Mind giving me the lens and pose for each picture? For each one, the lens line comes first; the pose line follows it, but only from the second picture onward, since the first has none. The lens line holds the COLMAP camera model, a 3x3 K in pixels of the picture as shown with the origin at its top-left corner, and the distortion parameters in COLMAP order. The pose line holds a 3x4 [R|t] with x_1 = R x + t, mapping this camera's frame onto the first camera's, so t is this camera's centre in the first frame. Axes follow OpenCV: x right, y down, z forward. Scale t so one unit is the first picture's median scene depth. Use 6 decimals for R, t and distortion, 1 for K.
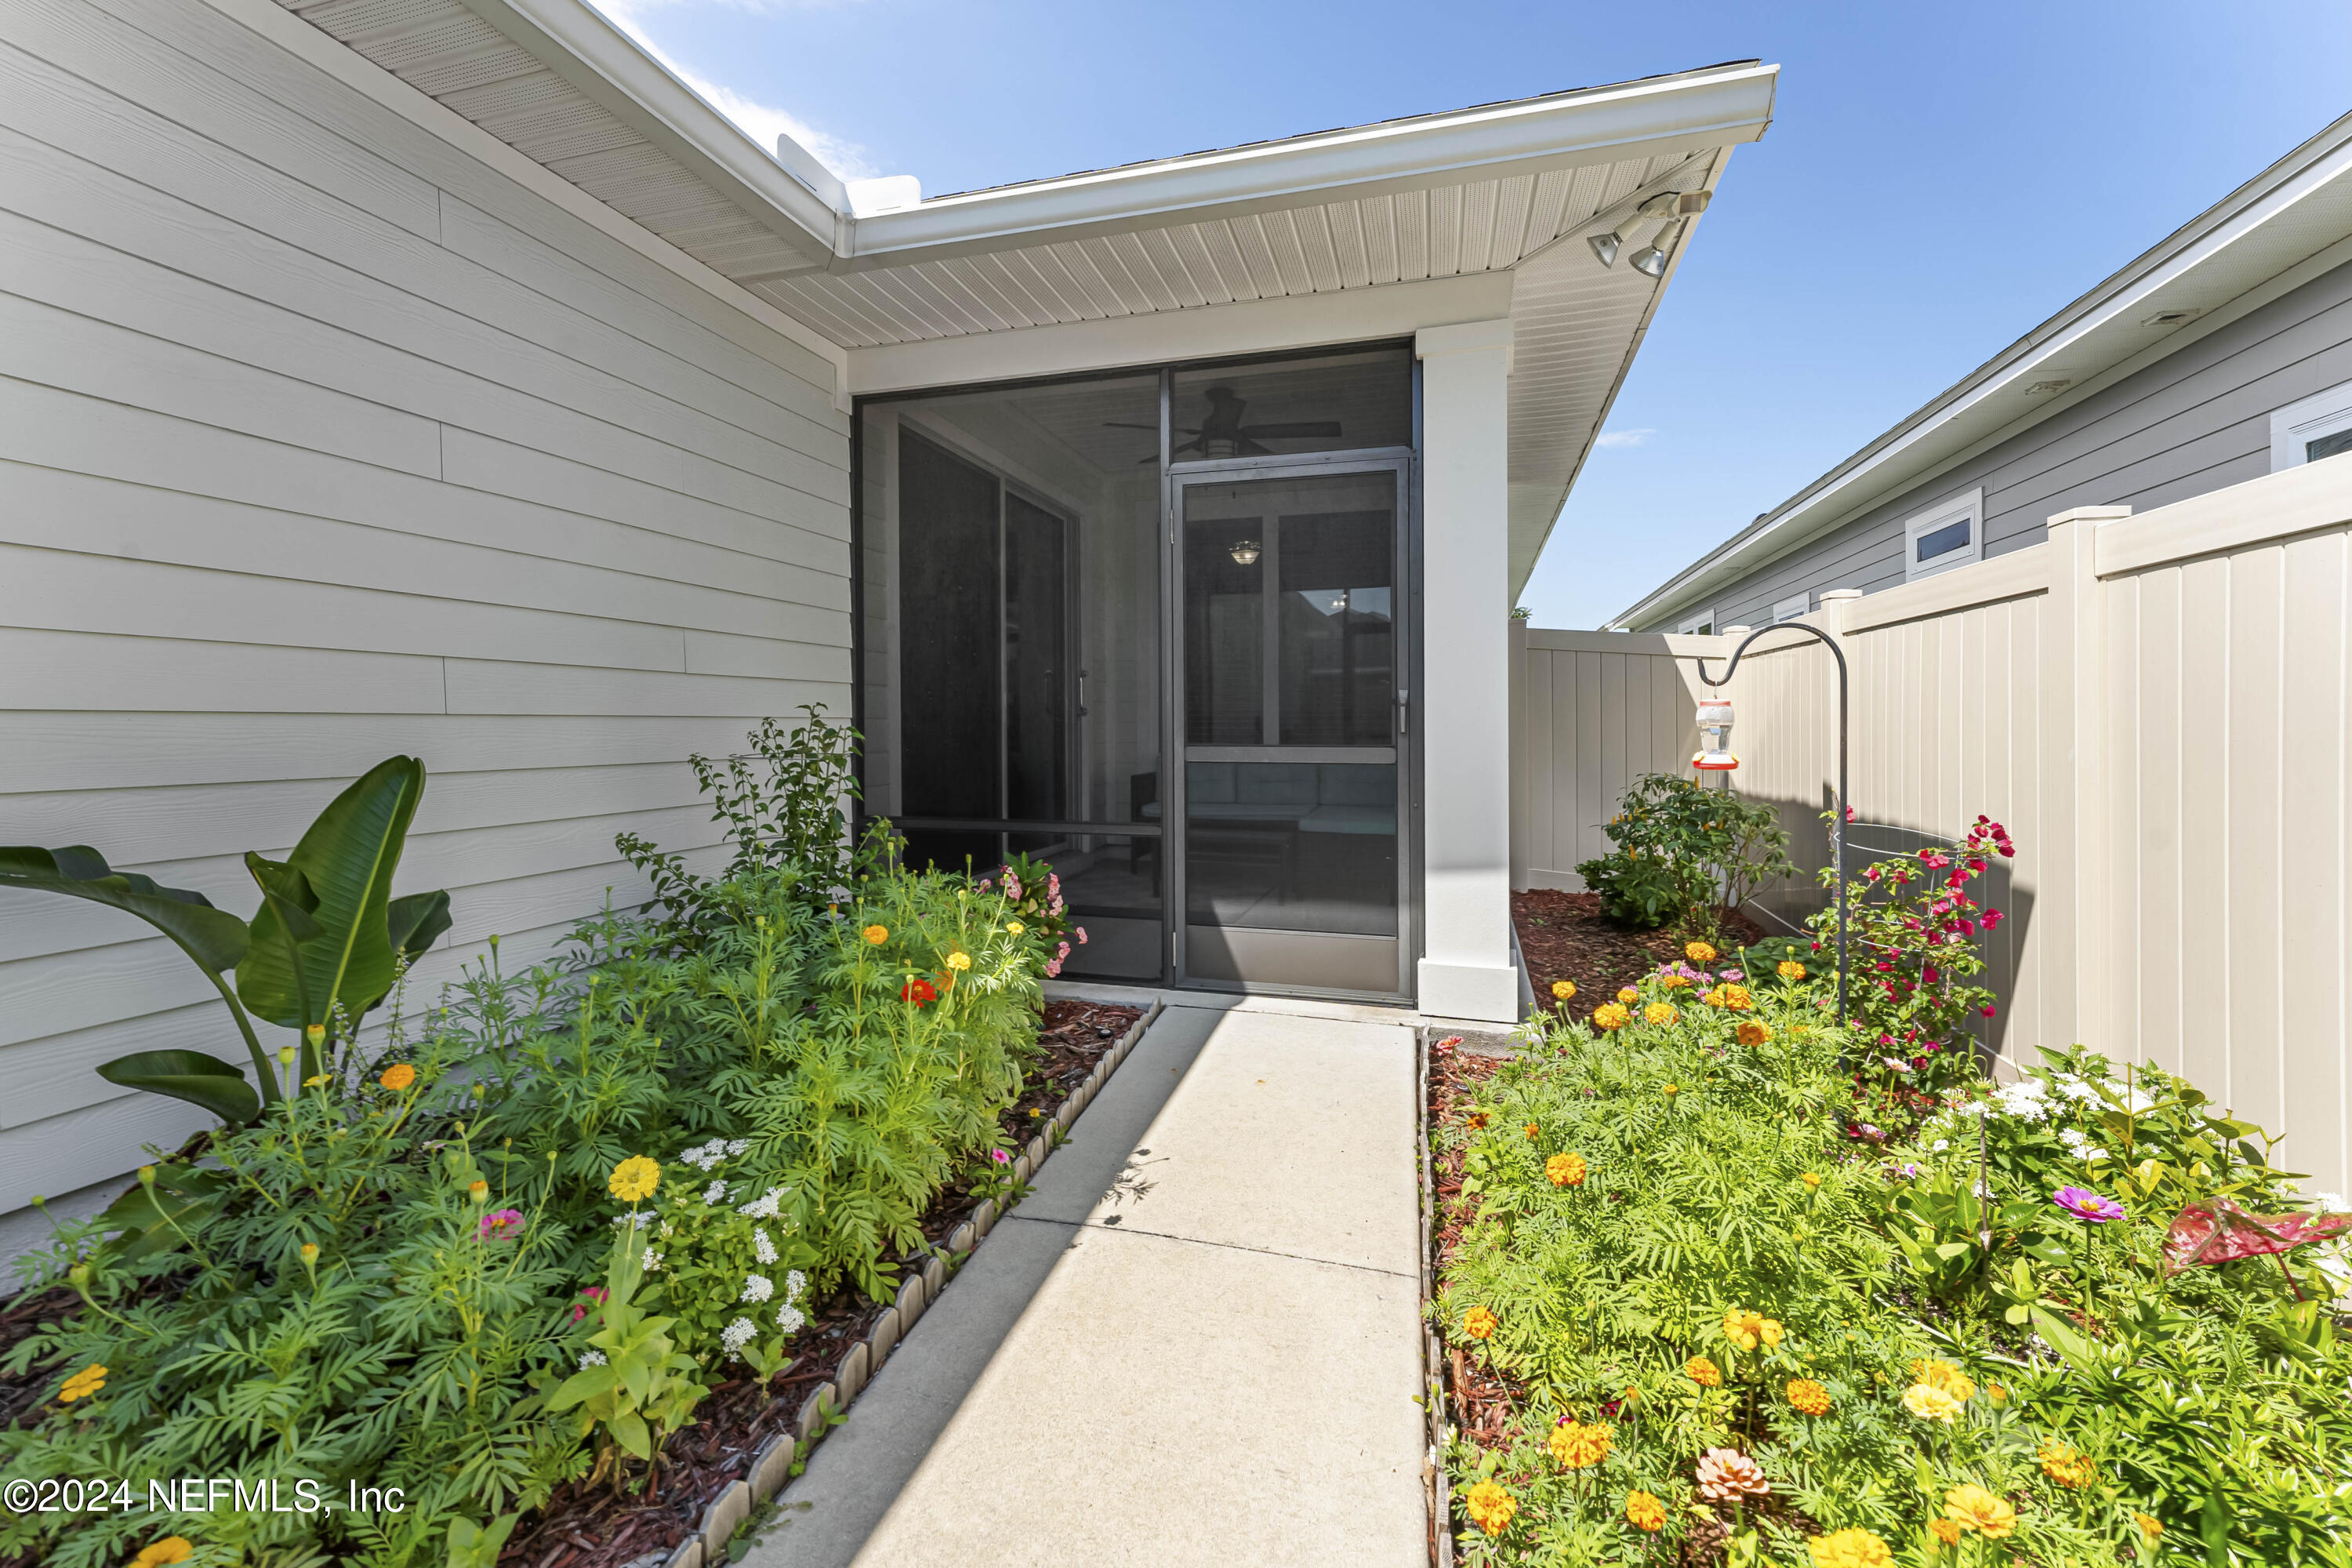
lens RADIAL K [[942.8, 0, 1204.0], [0, 942.8, 724.6], [0, 0, 1]] dist [-0.001864, 0.000701]
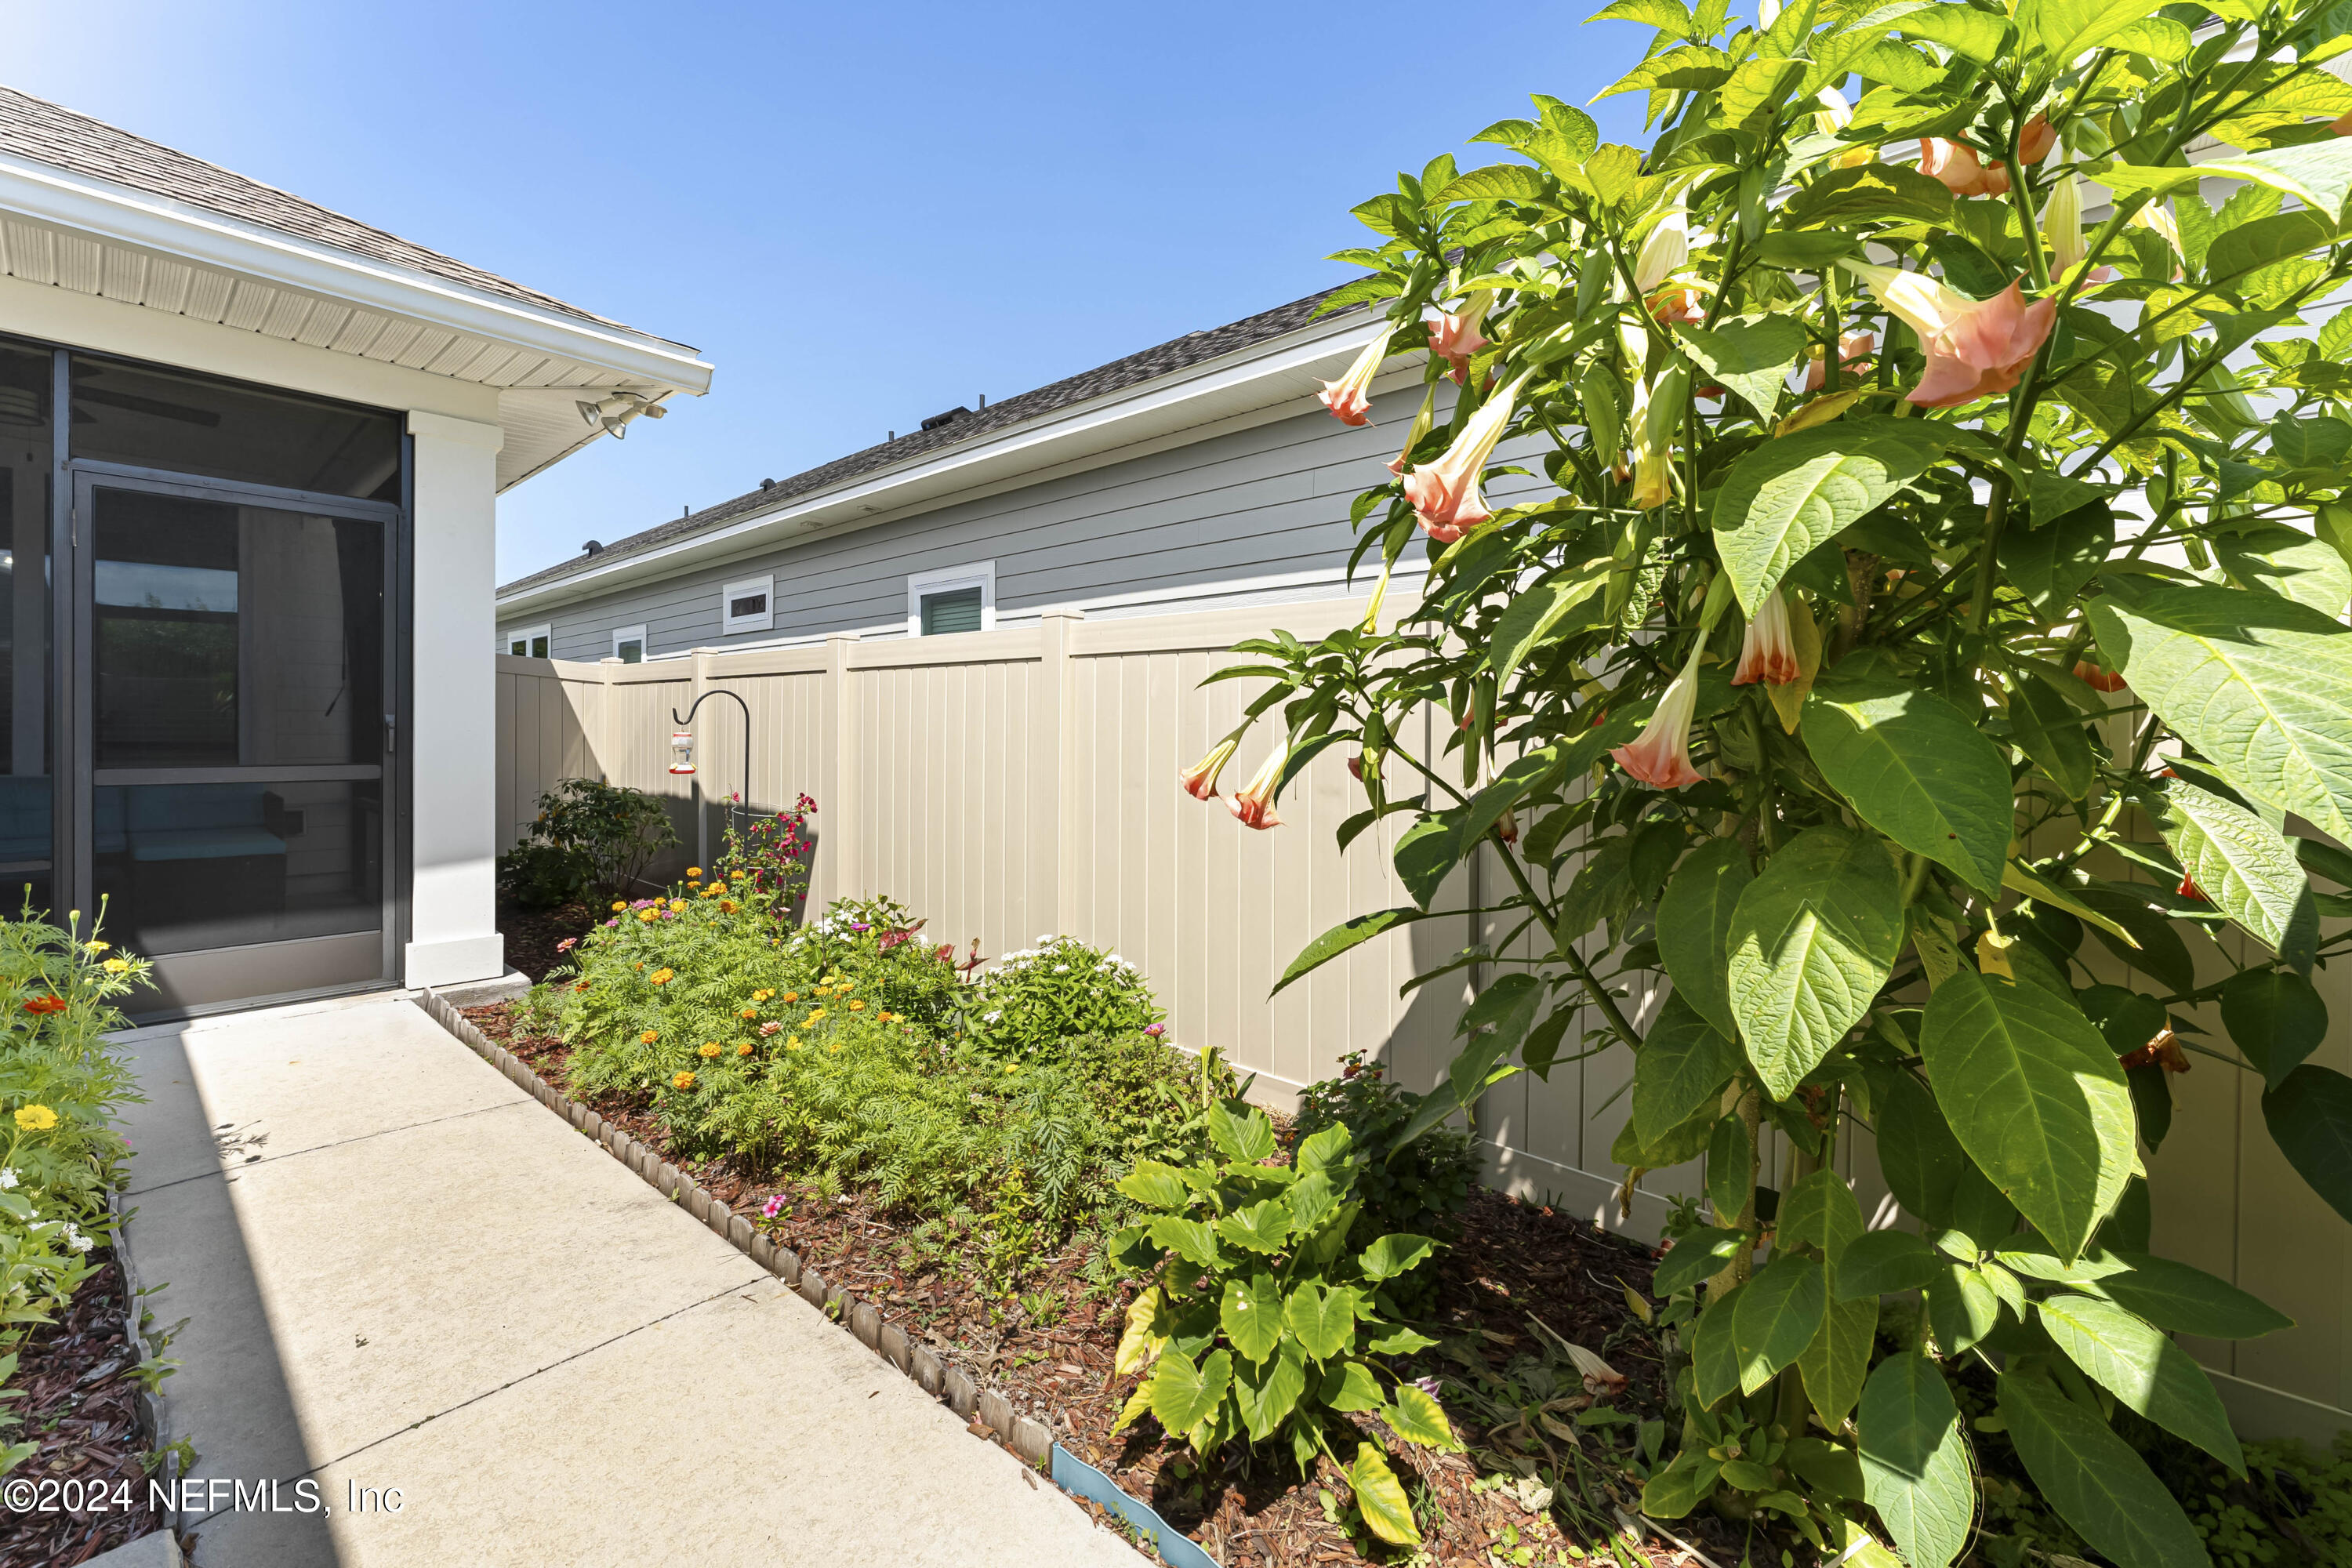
lens RADIAL K [[942.8, 0, 1177.1], [0, 942.8, 735.3], [0, 0, 1]] dist [-0.001864, 0.000701]
pose [[0.429731, -0.000358, 0.902957, -0.421095], [-0.007624, 0.999963, 0.004024, -0.023930], [-0.902925, -0.008613, 0.429712, -0.371396]]
